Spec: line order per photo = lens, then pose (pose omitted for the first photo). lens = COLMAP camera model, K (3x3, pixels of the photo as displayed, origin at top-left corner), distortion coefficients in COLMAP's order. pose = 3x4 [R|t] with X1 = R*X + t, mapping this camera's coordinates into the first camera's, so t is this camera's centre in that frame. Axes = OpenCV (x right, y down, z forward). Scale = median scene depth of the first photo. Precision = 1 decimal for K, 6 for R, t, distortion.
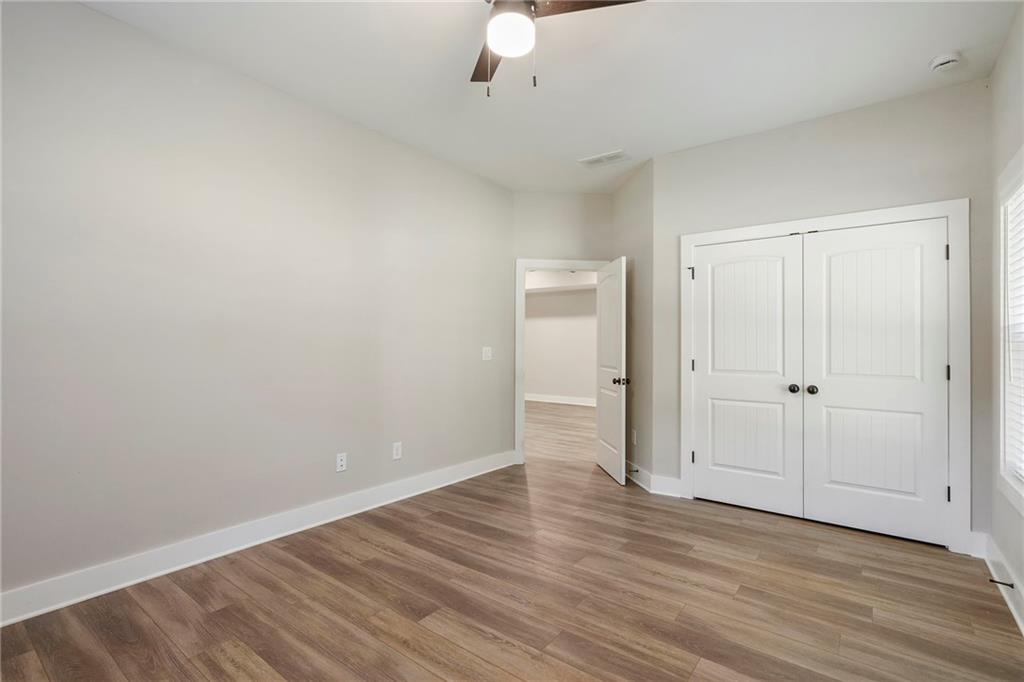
lens RADIAL K [[465.0, 0, 512.1], [0, 465.0, 343.6], [0, 0, 1]] dist [-0.003382, 0.000446]
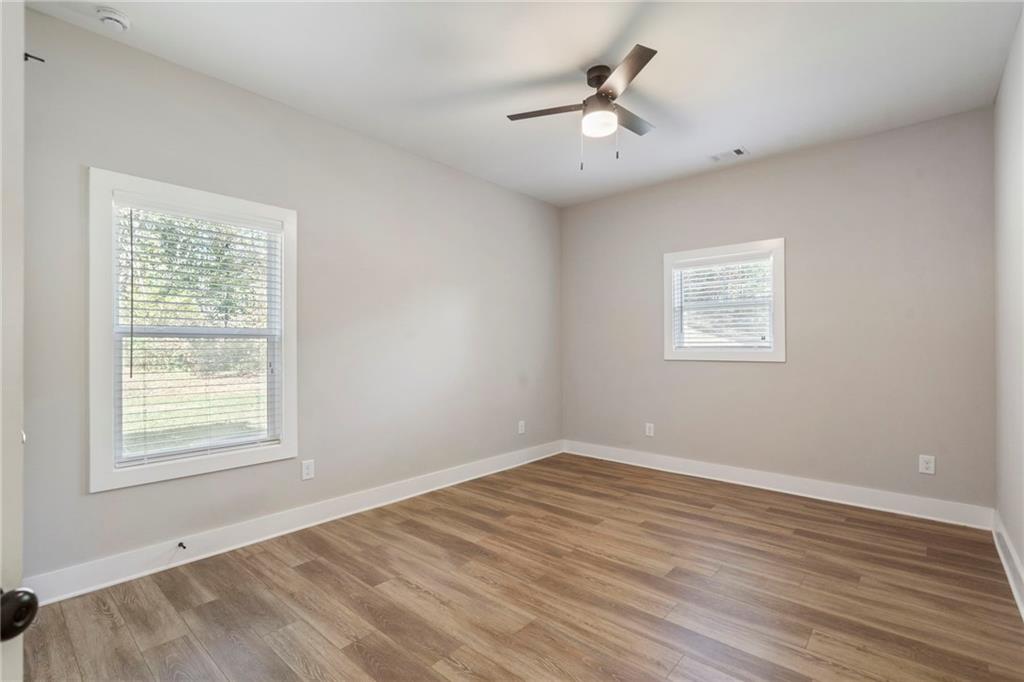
lens RADIAL K [[465.0, 0, 512.9], [0, 465.0, 344.8], [0, 0, 1]] dist [-0.003382, 0.000446]
pose [[-0.997589, -0.003918, 0.069292, 0.132564], [-0.004868, 0.999896, -0.013549, 0.015991], [-0.069232, -0.013853, -0.997504, 2.035306]]
